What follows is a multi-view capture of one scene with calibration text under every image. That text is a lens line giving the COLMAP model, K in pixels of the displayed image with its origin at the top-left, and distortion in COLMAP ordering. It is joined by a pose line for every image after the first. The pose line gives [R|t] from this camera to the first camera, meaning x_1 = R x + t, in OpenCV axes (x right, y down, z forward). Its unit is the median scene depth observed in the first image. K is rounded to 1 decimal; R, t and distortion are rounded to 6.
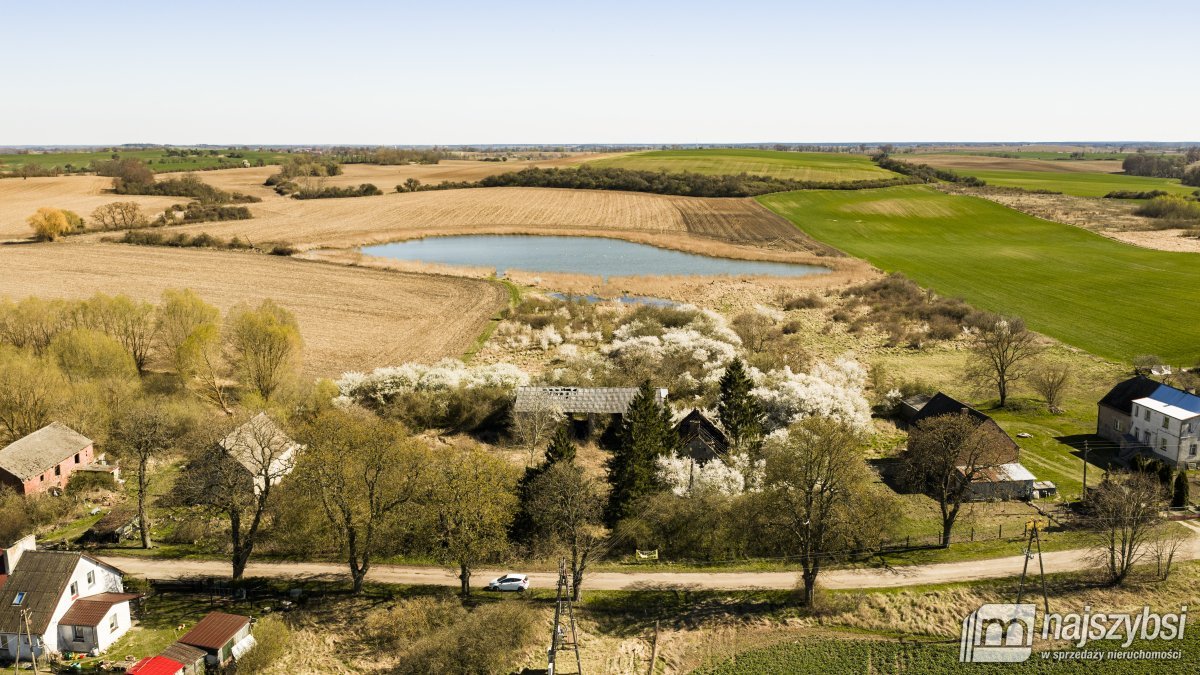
lens RADIAL K [[991.3, 0, 598.3], [0, 991.3, 336.2], [0, 0, 1]] dist [0.032233, -0.069899]
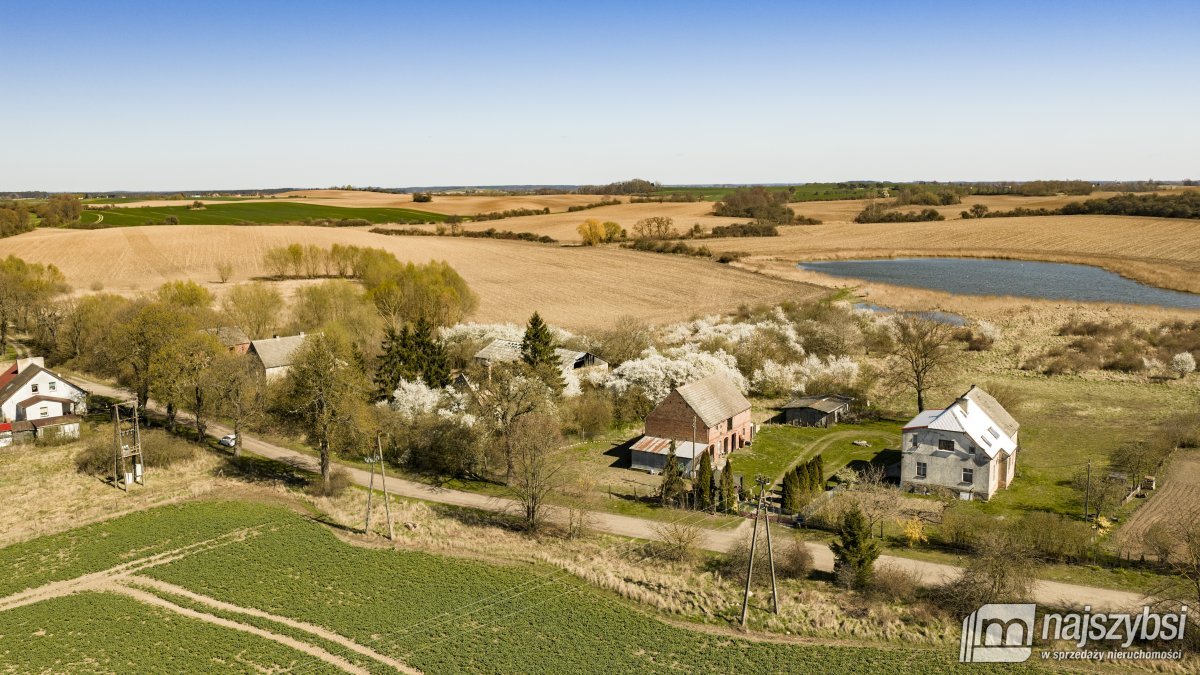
lens RADIAL K [[991.3, 0, 601.5], [0, 991.3, 336.6], [0, 0, 1]] dist [0.032233, -0.069899]
pose [[0.770836, 0.092860, -0.630229, 0.226725], [-0.115472, 0.993297, 0.005121, 0.008280], [0.626481, 0.068826, 0.776392, 0.049969]]
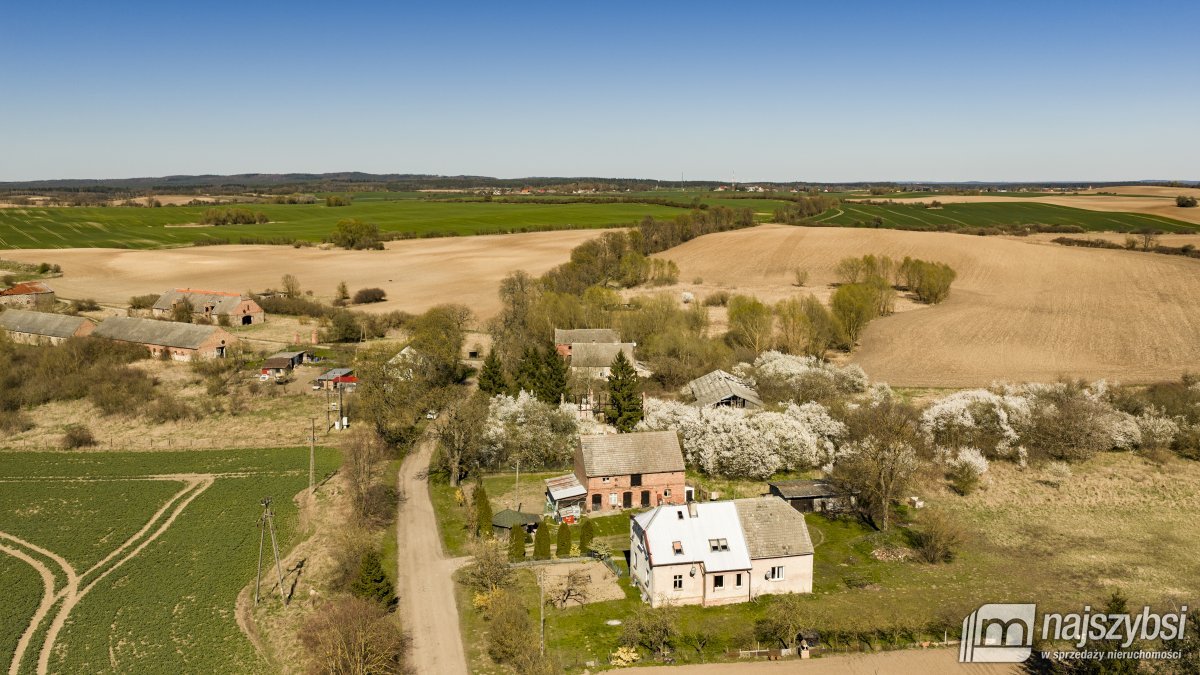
lens RADIAL K [[991.3, 0, 598.4], [0, 991.3, 338.3], [0, 0, 1]] dist [0.032233, -0.069899]
pose [[0.072573, 0.160279, -0.984400, 0.340162], [-0.189054, 0.971320, 0.144211, -0.041795], [0.979281, 0.175639, 0.100793, 0.216203]]
